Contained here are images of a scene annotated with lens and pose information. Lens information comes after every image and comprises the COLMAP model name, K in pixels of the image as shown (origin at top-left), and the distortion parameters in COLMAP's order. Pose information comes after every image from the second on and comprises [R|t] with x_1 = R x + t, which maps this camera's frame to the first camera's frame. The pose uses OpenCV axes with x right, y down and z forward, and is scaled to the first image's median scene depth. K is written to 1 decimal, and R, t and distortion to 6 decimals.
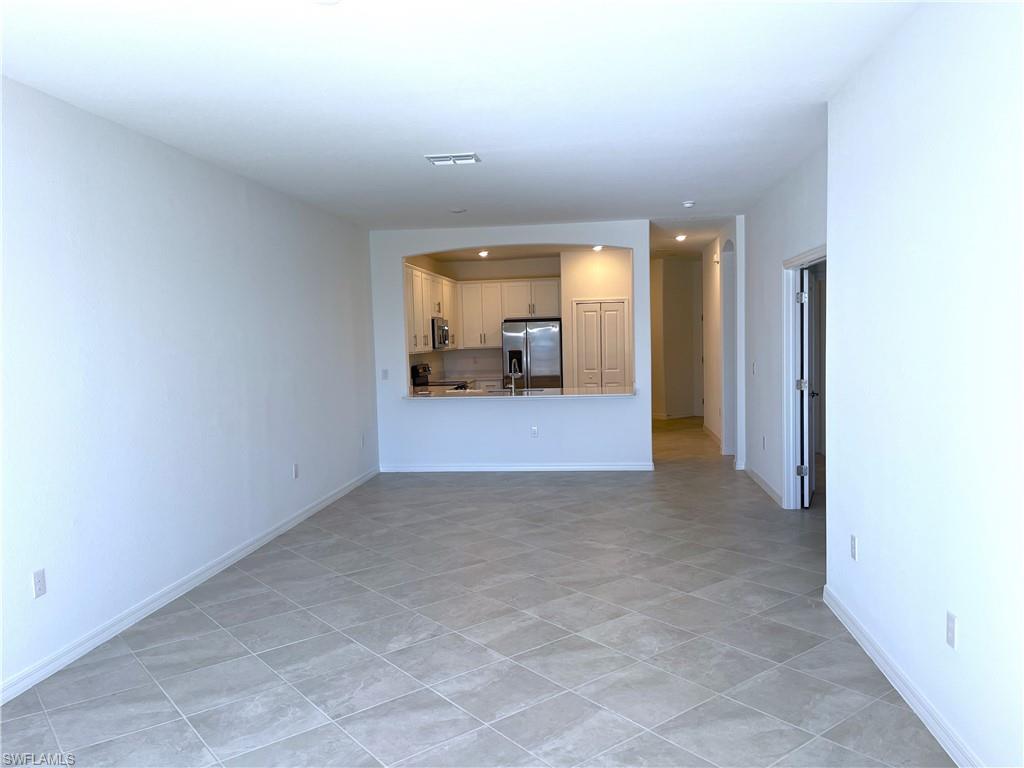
lens RADIAL K [[778.0, 0, 512.0], [0, 778.0, 384.0], [0, 0, 1]] dist [0.089400, -0.003208]
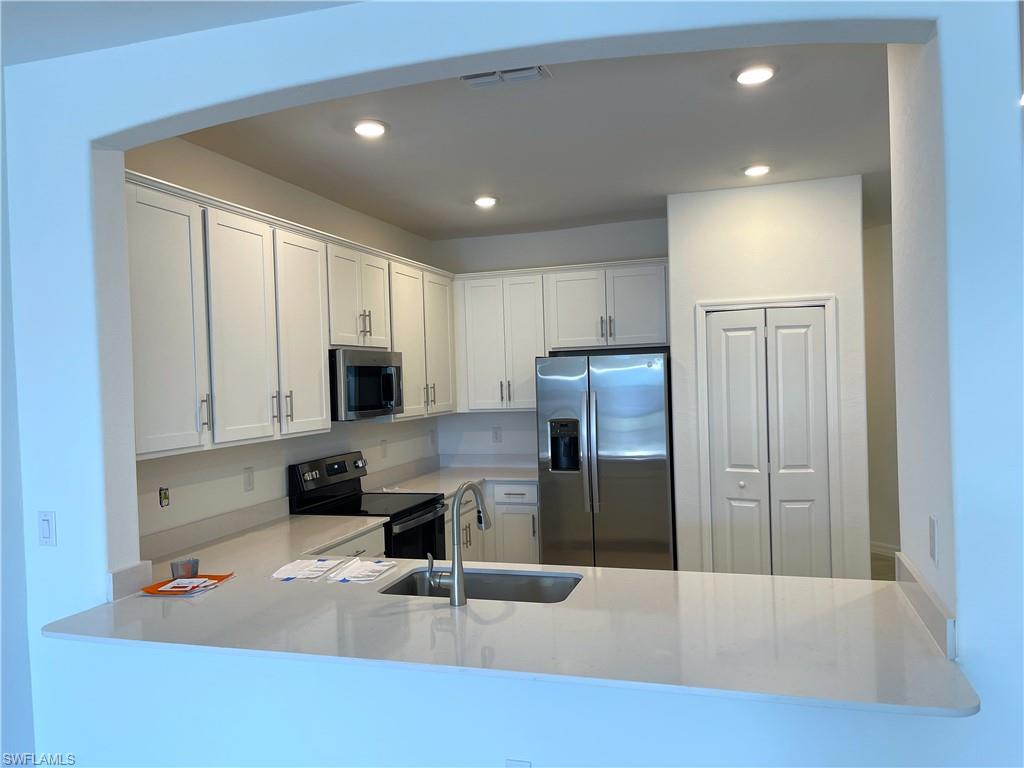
lens RADIAL K [[778.0, 0, 512.0], [0, 778.0, 384.0], [0, 0, 1]] dist [0.089400, -0.003208]
pose [[0.982946, -0.002375, -0.183878, 0.056486], [-0.006137, 0.998936, -0.045713, -0.042501], [0.183791, 0.046062, 0.981886, 0.551732]]
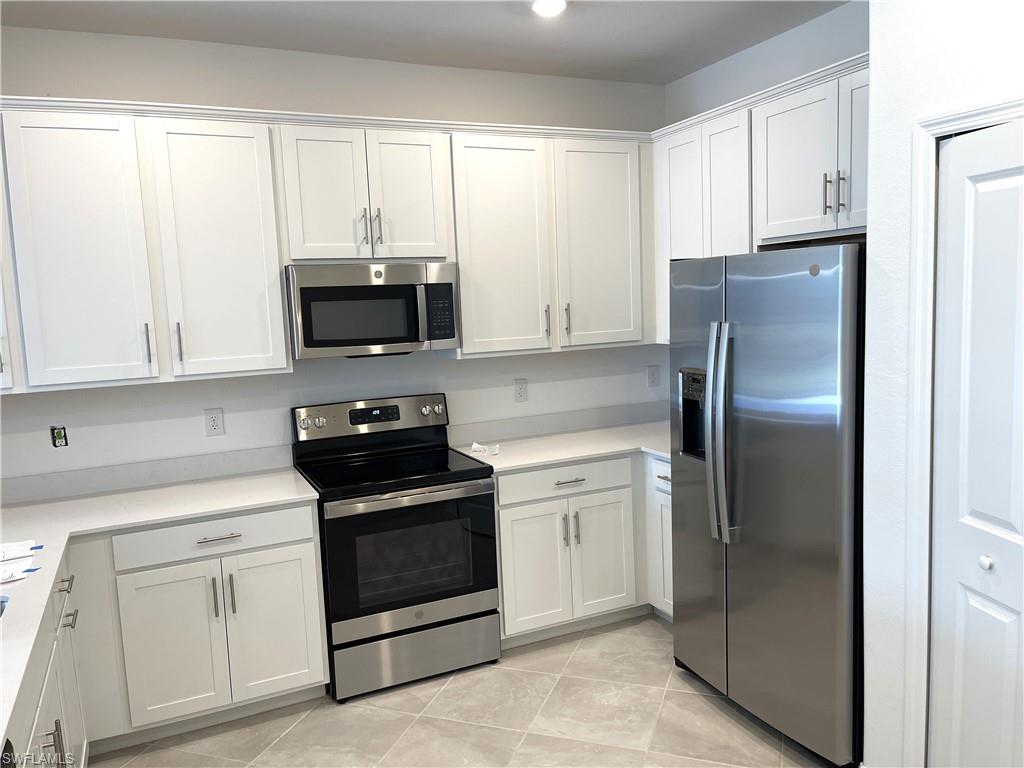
lens RADIAL K [[778.0, 0, 512.0], [0, 778.0, 384.0], [0, 0, 1]] dist [0.089400, -0.003208]
pose [[0.534845, 0.098747, -0.839160, 0.187319], [-0.023742, 0.994512, 0.101895, -0.062952], [0.844617, -0.034575, 0.534254, 0.806815]]
